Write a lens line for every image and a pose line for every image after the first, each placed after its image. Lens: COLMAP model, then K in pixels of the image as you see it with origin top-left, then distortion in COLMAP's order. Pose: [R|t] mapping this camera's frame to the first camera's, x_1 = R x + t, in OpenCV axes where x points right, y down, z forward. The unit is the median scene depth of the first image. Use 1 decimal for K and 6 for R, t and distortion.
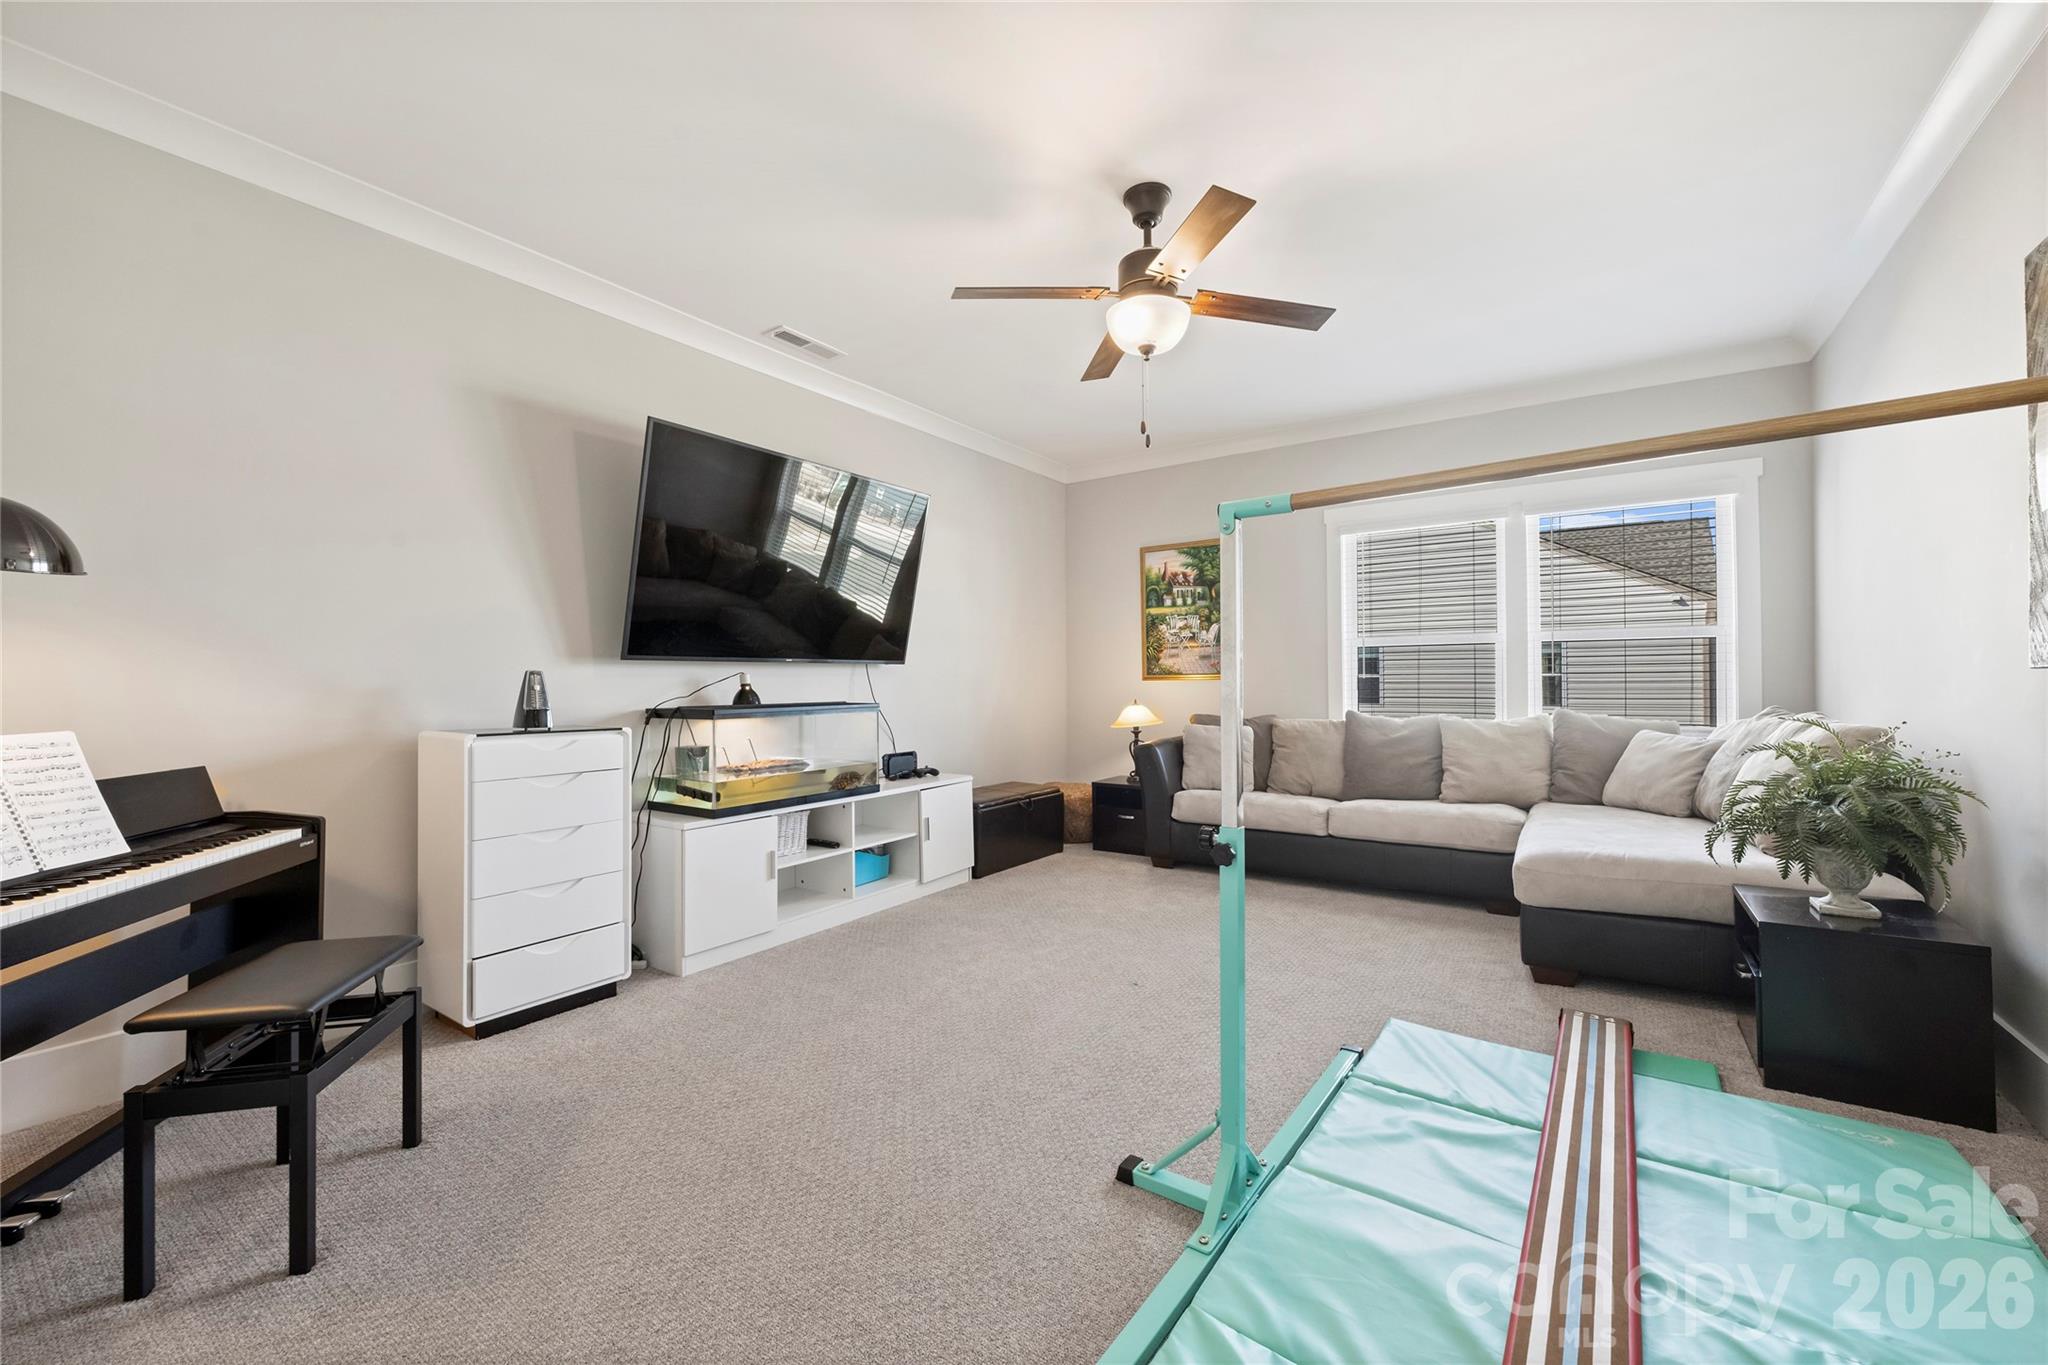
lens RADIAL K [[815.3, 0, 1013.1], [0, 815.3, 677.7], [0, 0, 1]] dist [-0.001031, -0.000134]
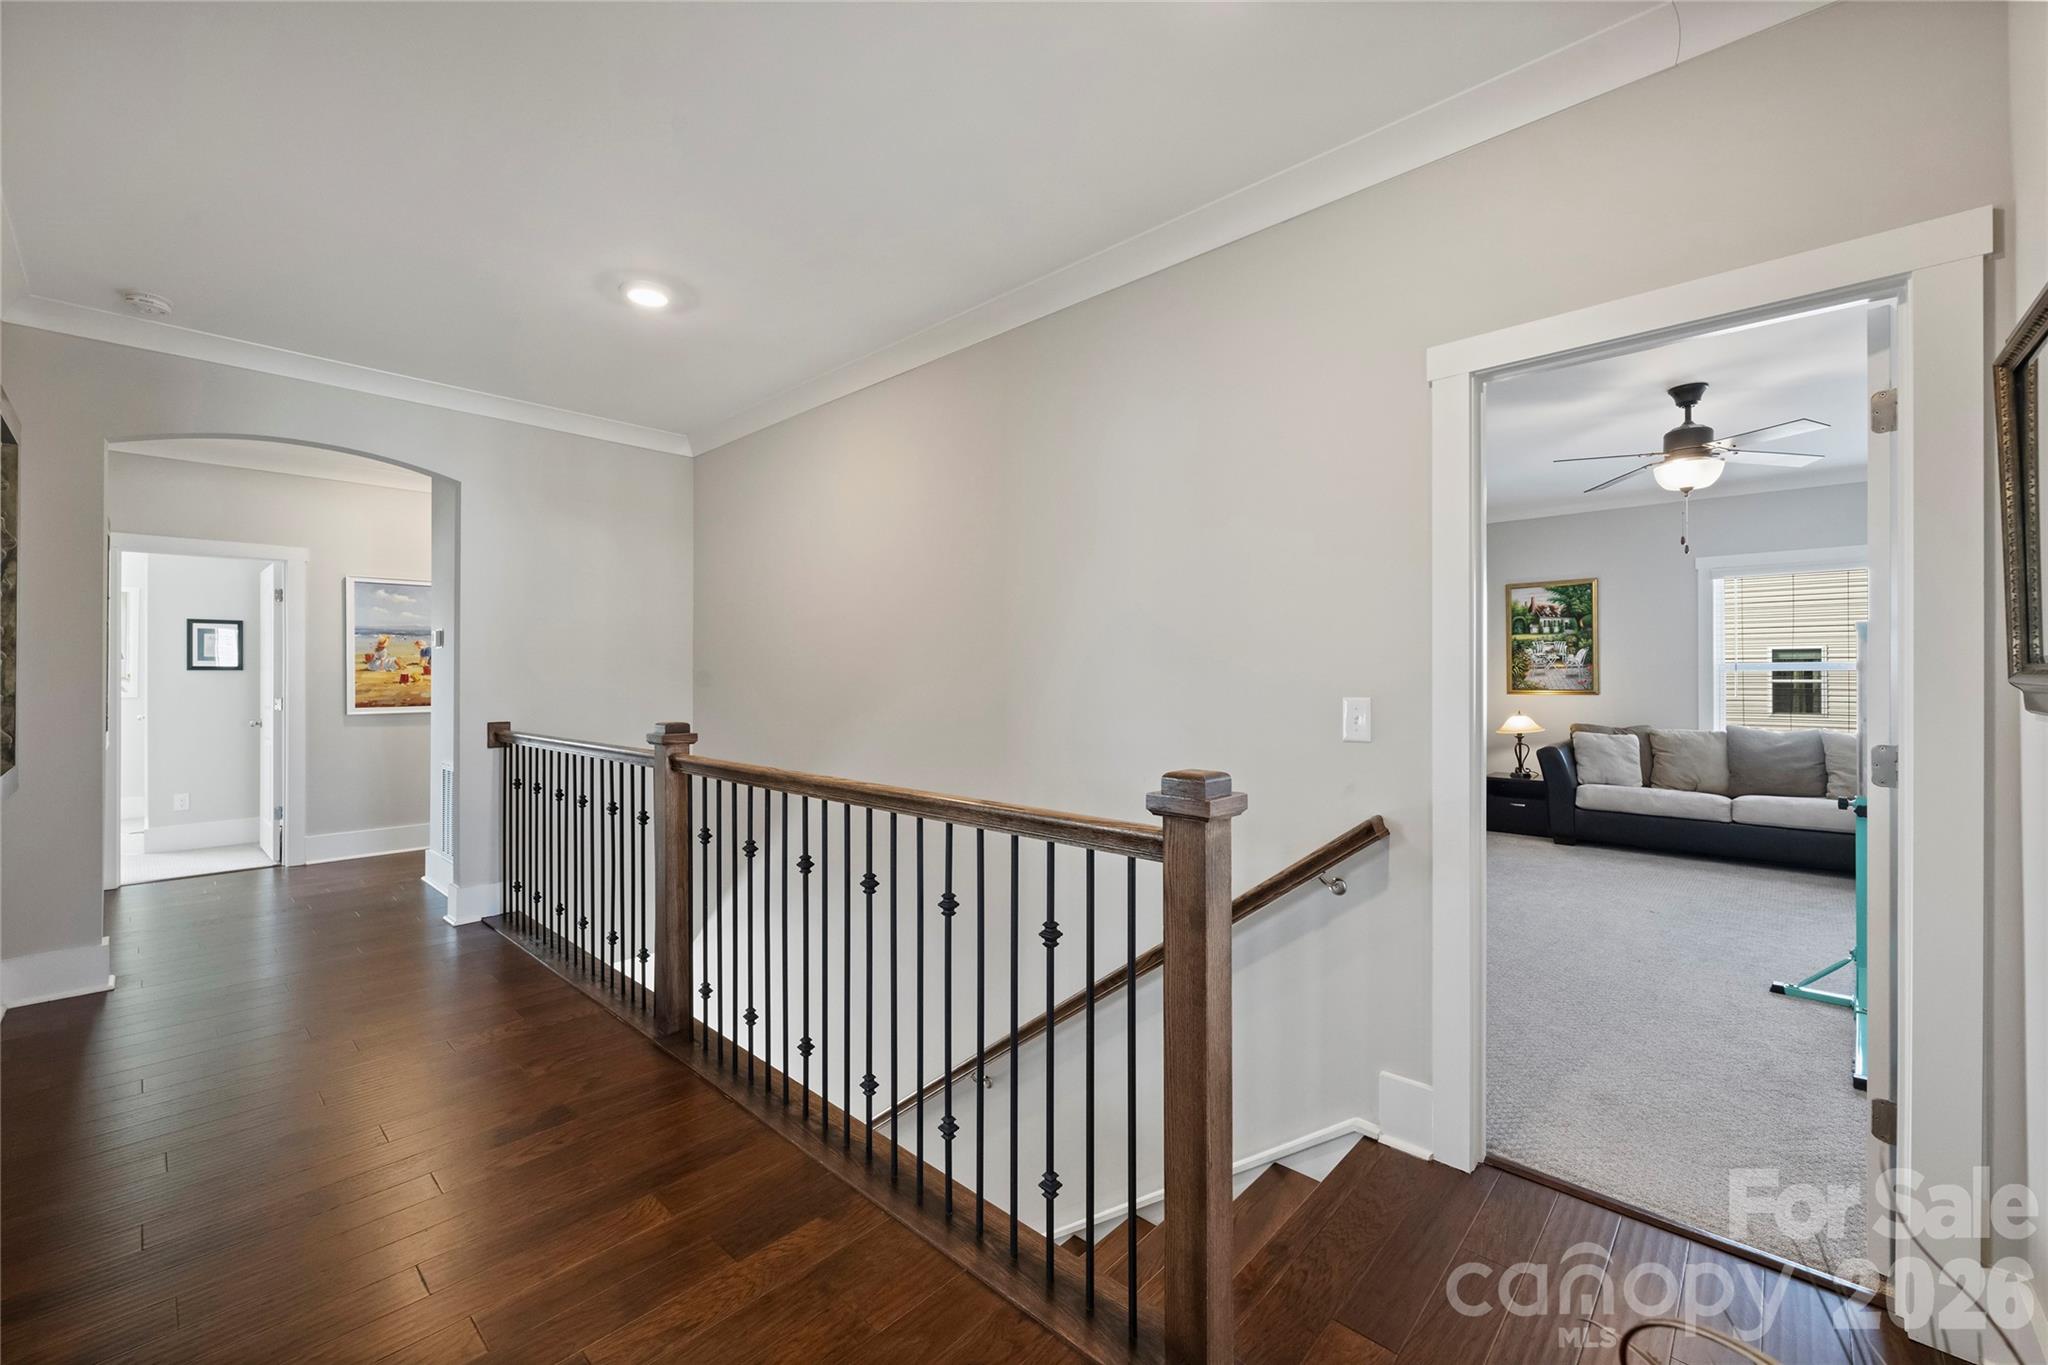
lens RADIAL K [[815.3, 0, 1013.1], [0, 815.3, 677.7], [0, 0, 1]] dist [-0.001031, -0.000134]
pose [[0.988011, 0.007775, -0.154191, -0.401081], [-0.006598, 0.999945, 0.008144, -0.027328], [0.154245, -0.007029, 0.988008, -0.329333]]
